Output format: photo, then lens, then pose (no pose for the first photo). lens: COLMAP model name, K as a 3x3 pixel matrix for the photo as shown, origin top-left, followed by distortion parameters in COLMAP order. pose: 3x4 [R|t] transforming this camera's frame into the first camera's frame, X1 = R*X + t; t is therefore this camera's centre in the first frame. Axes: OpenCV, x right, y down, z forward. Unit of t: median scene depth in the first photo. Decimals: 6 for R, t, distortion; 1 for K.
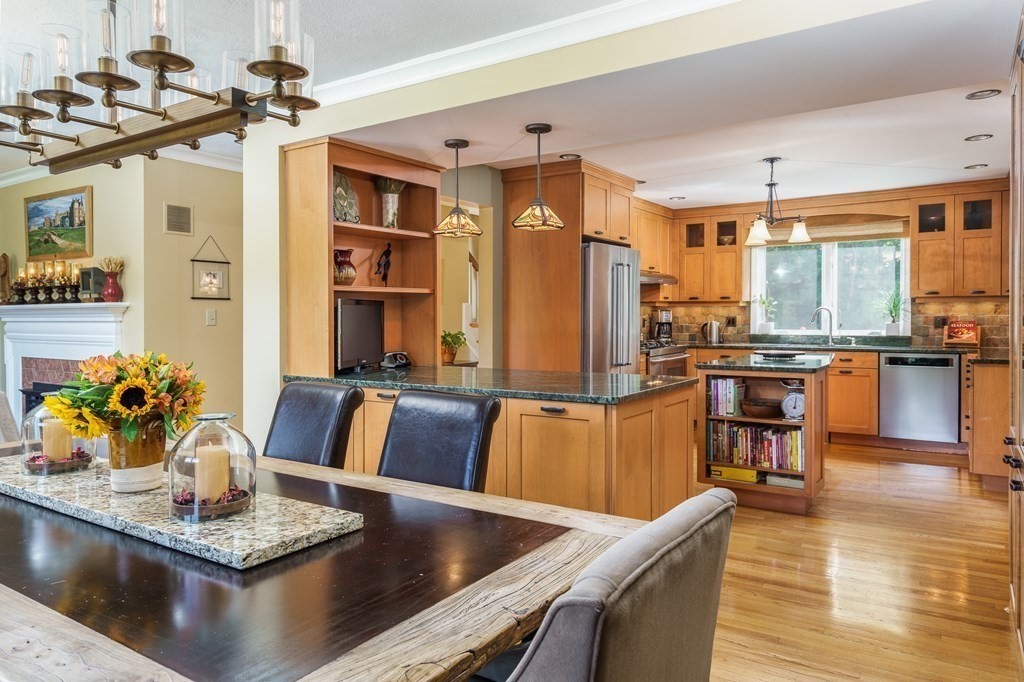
lens RADIAL K [[673.3, 0, 528.5], [0, 673.3, 326.3], [0, 0, 1]] dist [0.004778, 0.006993]
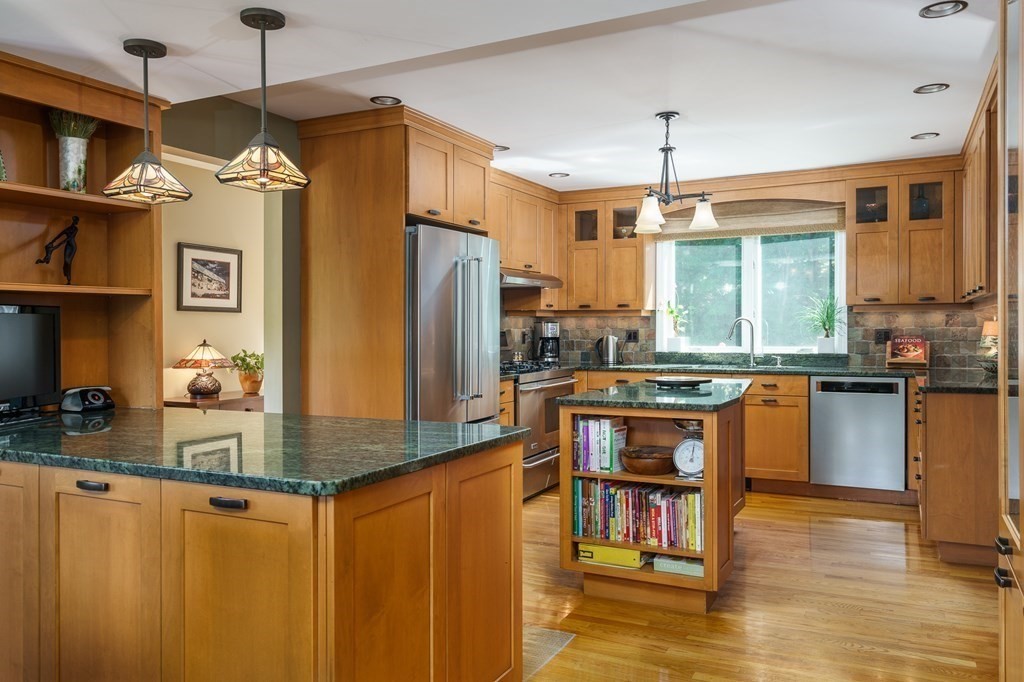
lens RADIAL K [[811.1, 0, 510.8], [0, 811.1, 338.7], [0, 0, 1]] dist [0.009774, -0.001515]
pose [[0.992585, -0.002664, 0.121525, 0.080888], [0.003041, 0.999991, -0.002922, -0.003031], [-0.121517, 0.003270, 0.992584, 0.140733]]
